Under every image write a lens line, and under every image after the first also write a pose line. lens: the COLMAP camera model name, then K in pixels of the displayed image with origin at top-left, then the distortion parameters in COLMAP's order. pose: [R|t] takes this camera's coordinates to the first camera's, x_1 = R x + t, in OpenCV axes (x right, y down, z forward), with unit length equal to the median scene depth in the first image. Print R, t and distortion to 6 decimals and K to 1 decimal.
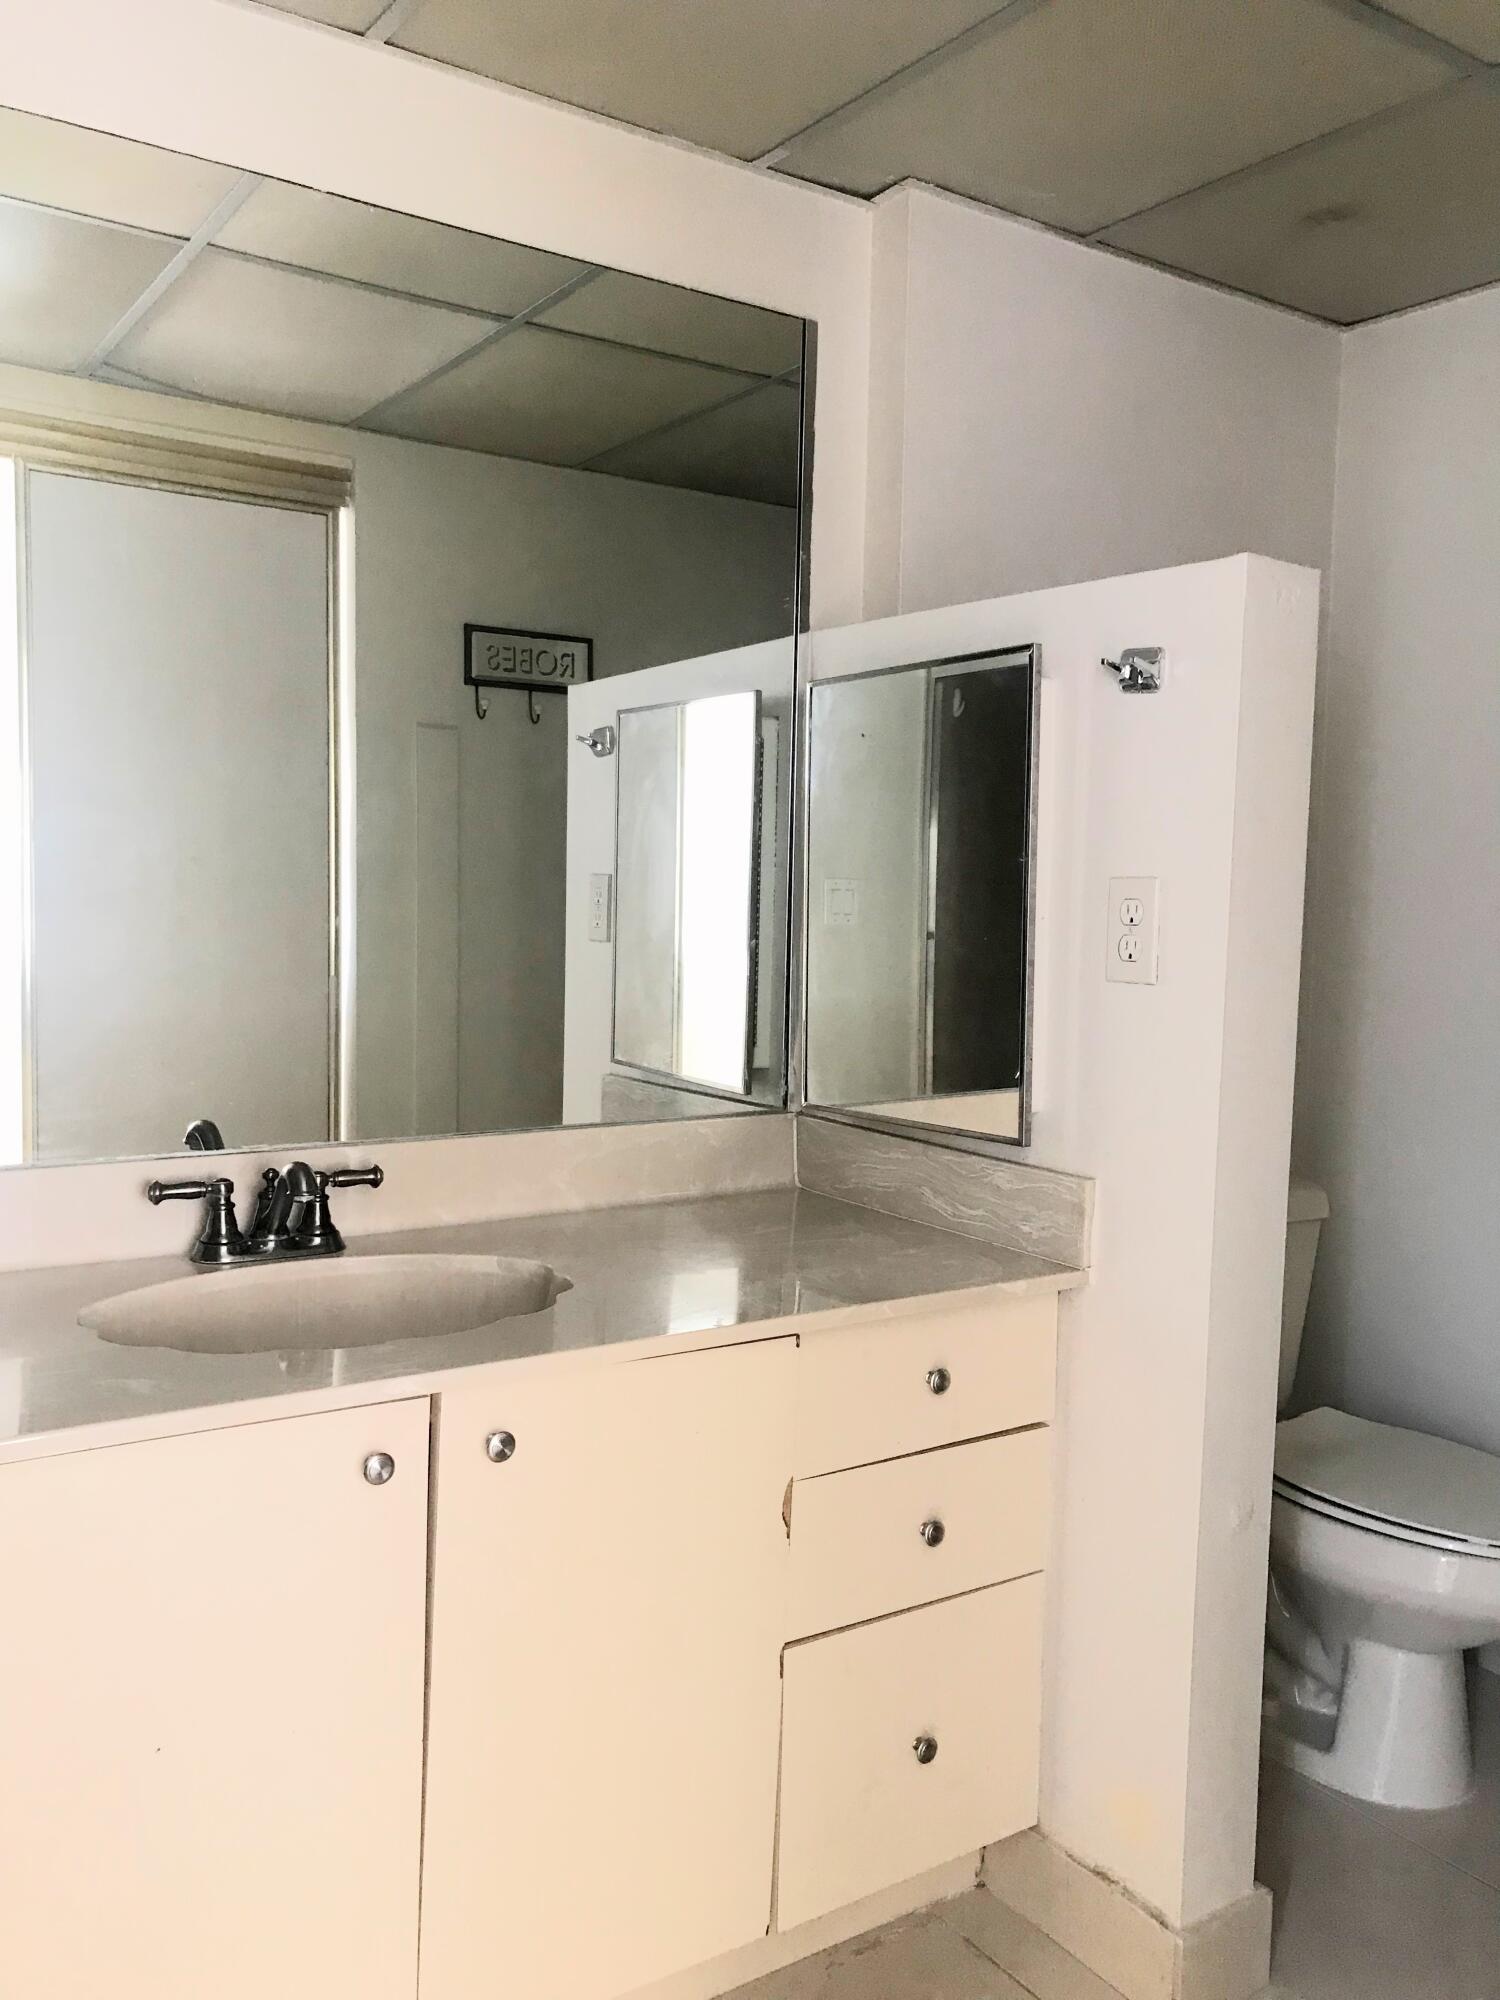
lens RADIAL K [[1652.5, 0, 752.6], [0, 1652.5, 992.5], [0, 0, 1]] dist [0.018391, 0.004740]
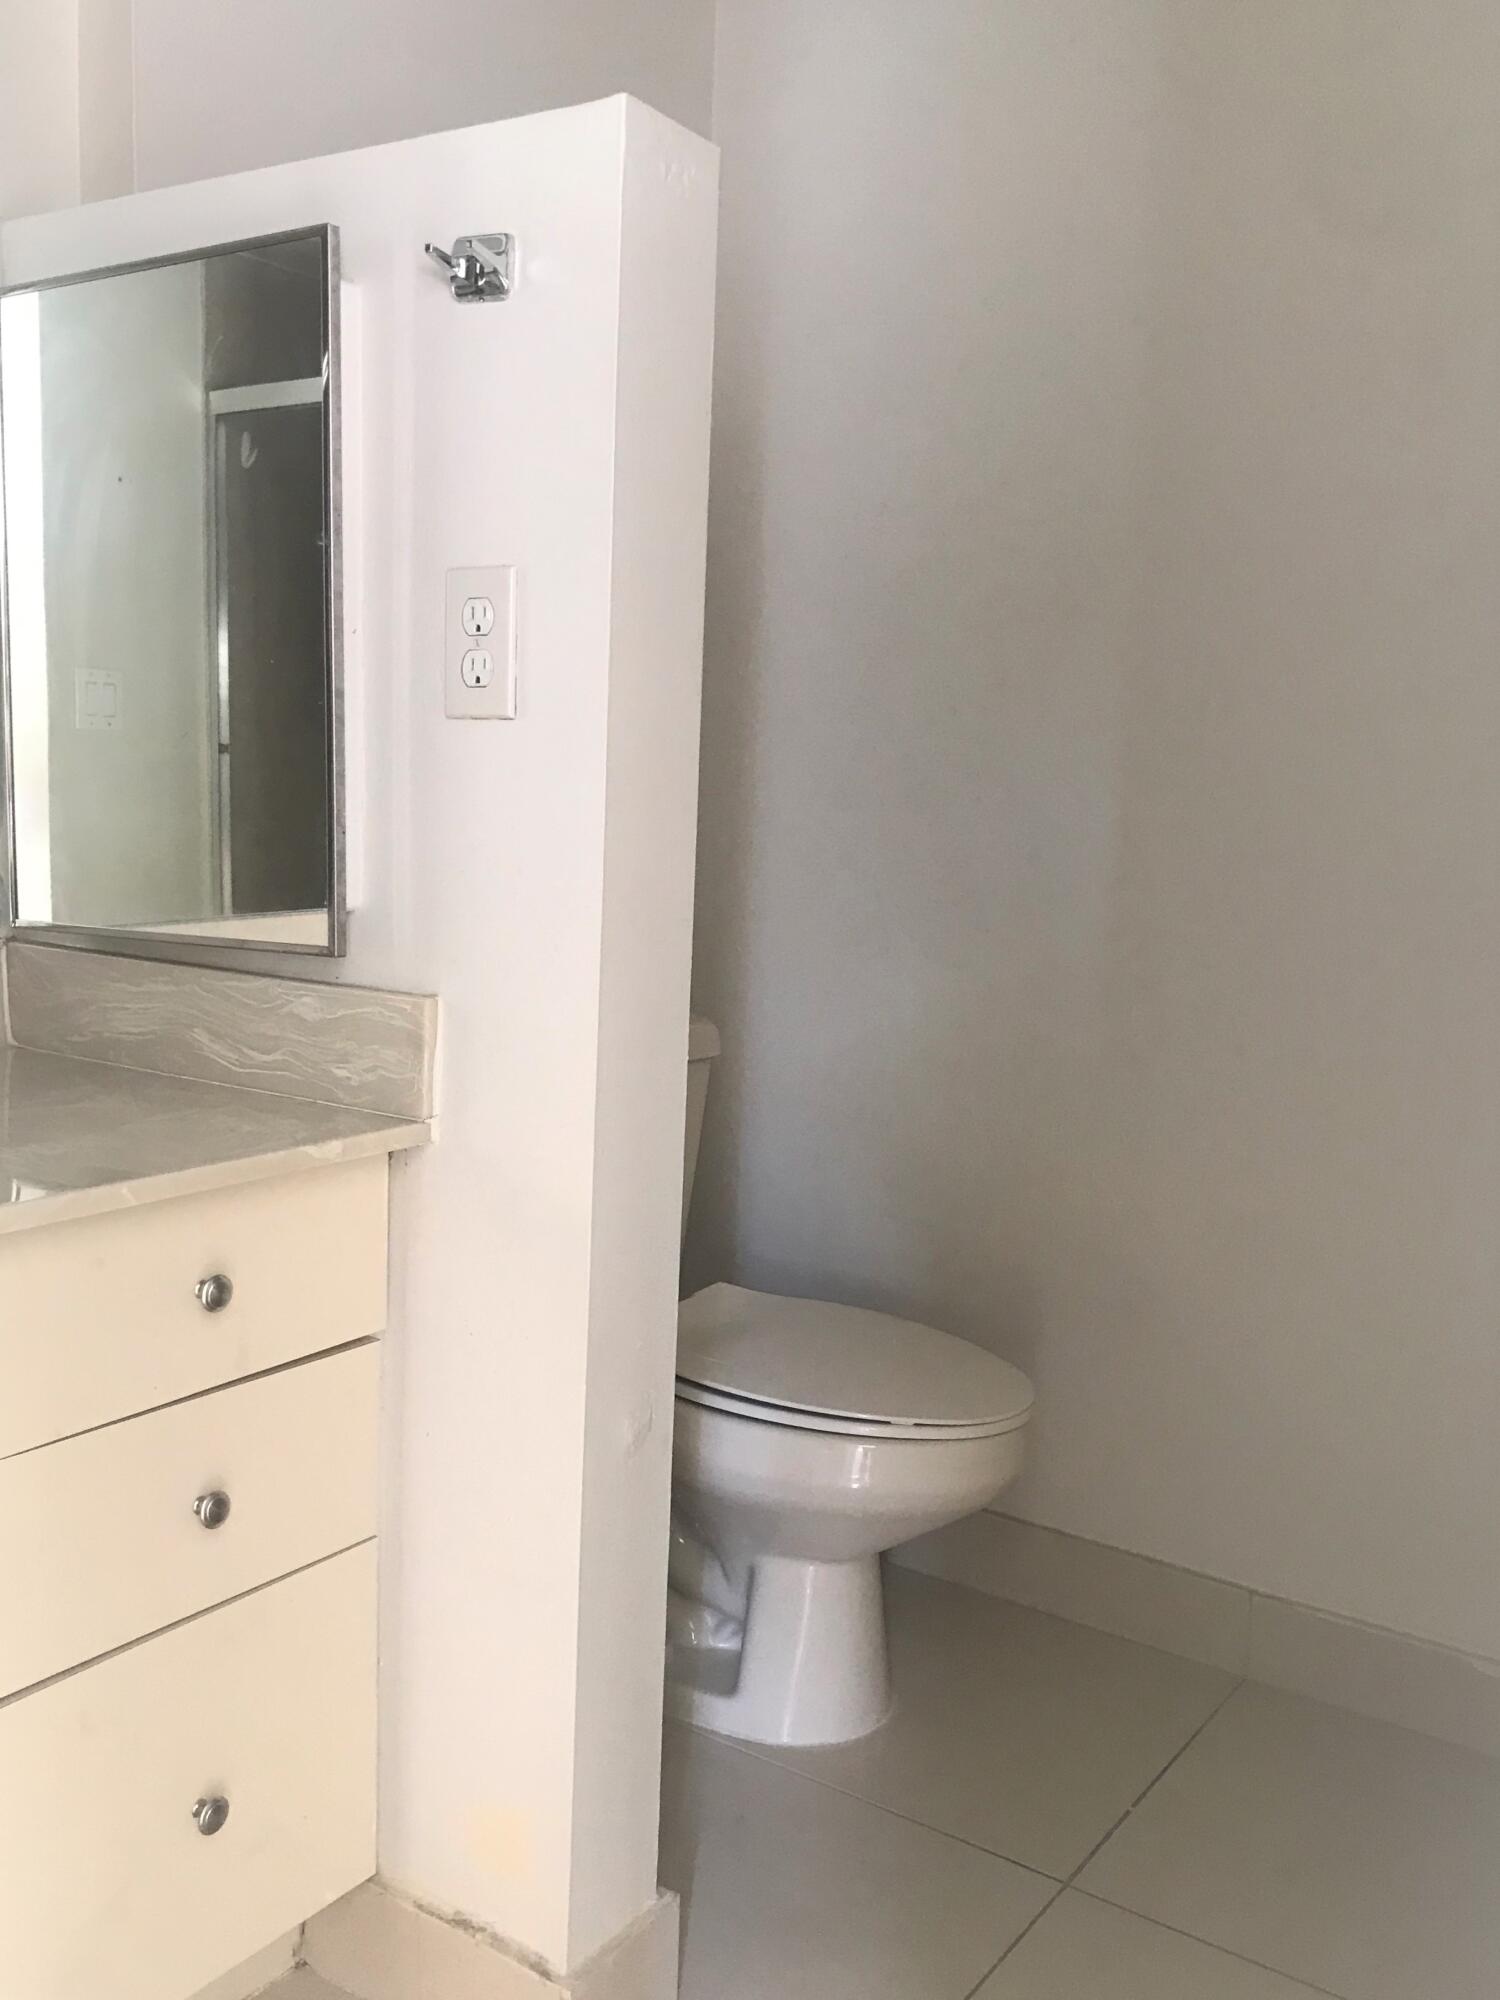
lens RADIAL K [[1786.4, 0, 751.4], [0, 1786.4, 1001.7], [0, 0, 1]] dist [0.080971, -0.163379]
pose [[0.929521, -0.035646, 0.367042, 0.046313], [0.011908, 0.997700, 0.066736, 0.062799], [-0.368576, -0.057662, 0.927807, 0.217785]]
